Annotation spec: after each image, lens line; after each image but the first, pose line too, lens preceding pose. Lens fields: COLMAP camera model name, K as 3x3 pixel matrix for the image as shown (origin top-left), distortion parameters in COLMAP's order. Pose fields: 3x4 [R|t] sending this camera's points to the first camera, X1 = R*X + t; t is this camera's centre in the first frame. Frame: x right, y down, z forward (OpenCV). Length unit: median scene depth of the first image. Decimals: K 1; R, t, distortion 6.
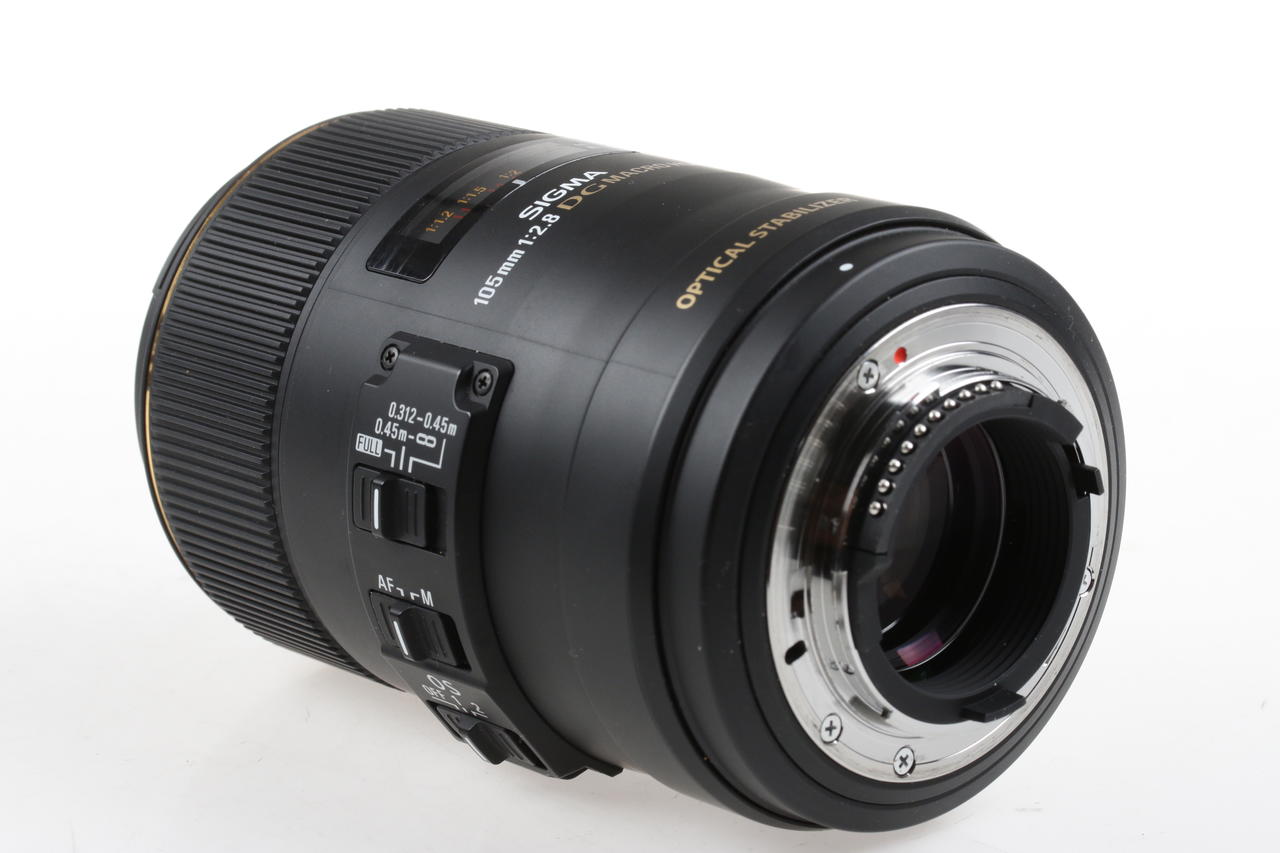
lens RADIAL K [[4098.1, 0, 640.1], [0, 4098.1, 426.5], [0, 0, 1]] dist [-0.657875, 0.000000]
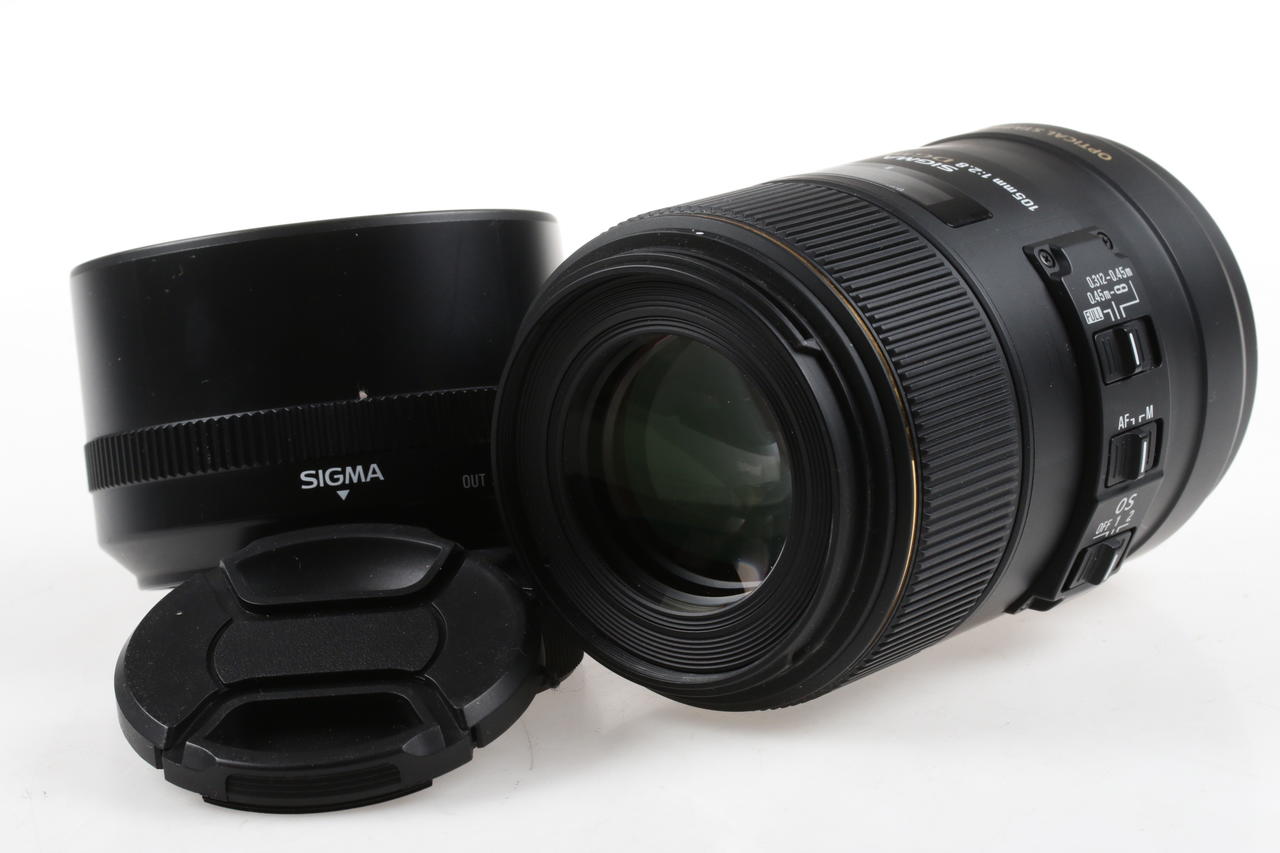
lens RADIAL K [[4098.1, 0, 640.2], [0, 4098.1, 426.8], [0, 0, 1]] dist [-0.657875, 0.000000]
pose [[-0.167137, -0.032649, 0.985393, -1.279264], [0.453404, 0.884952, 0.106225, -0.161503], [-0.875494, 0.464535, -0.133105, 1.313311]]
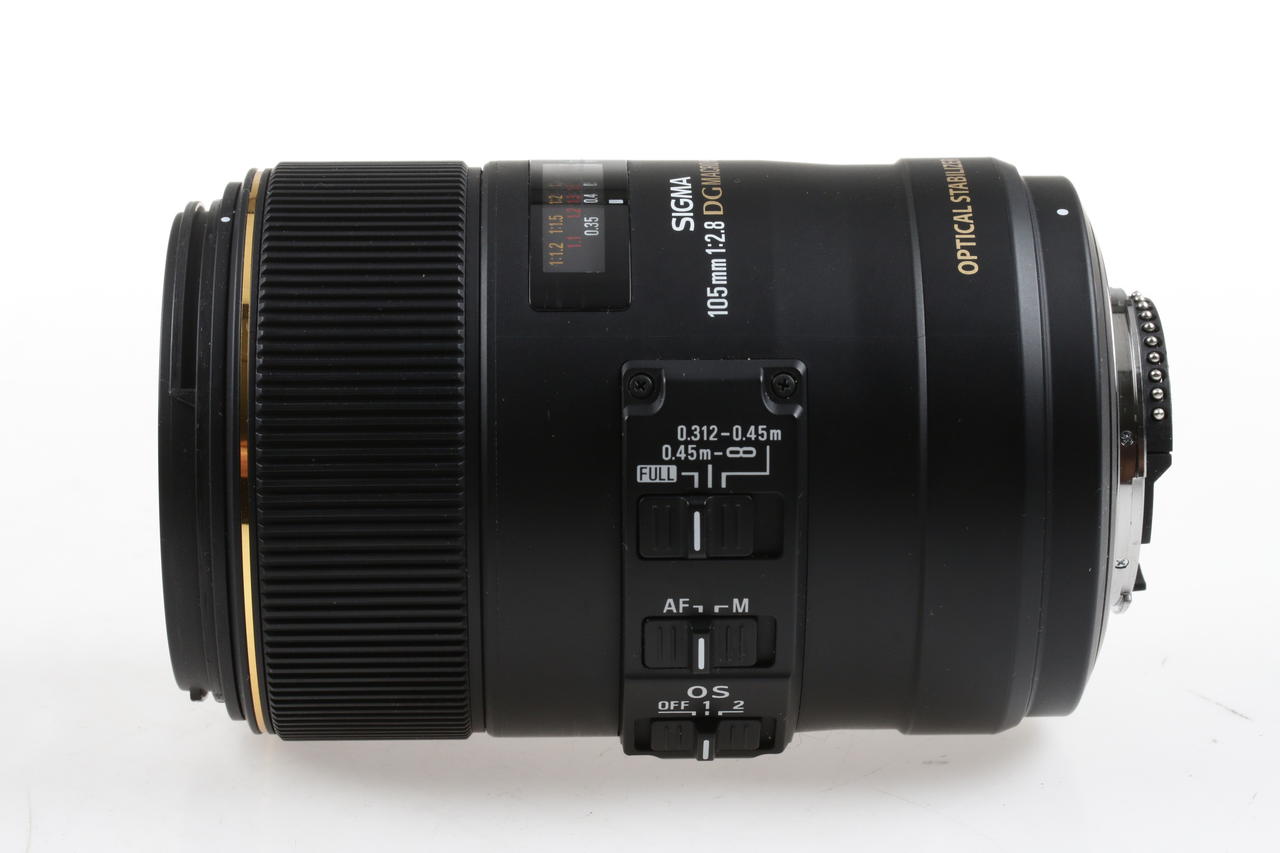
lens RADIAL K [[4098.1, 0, 640.2], [0, 4098.1, 425.9], [0, 0, 1]] dist [-0.657875, 0.000000]
pose [[0.663107, -0.197633, 0.721963, -0.801767], [0.189467, 0.977421, 0.093543, -0.102981], [-0.724149, 0.074759, 0.685580, 0.312702]]
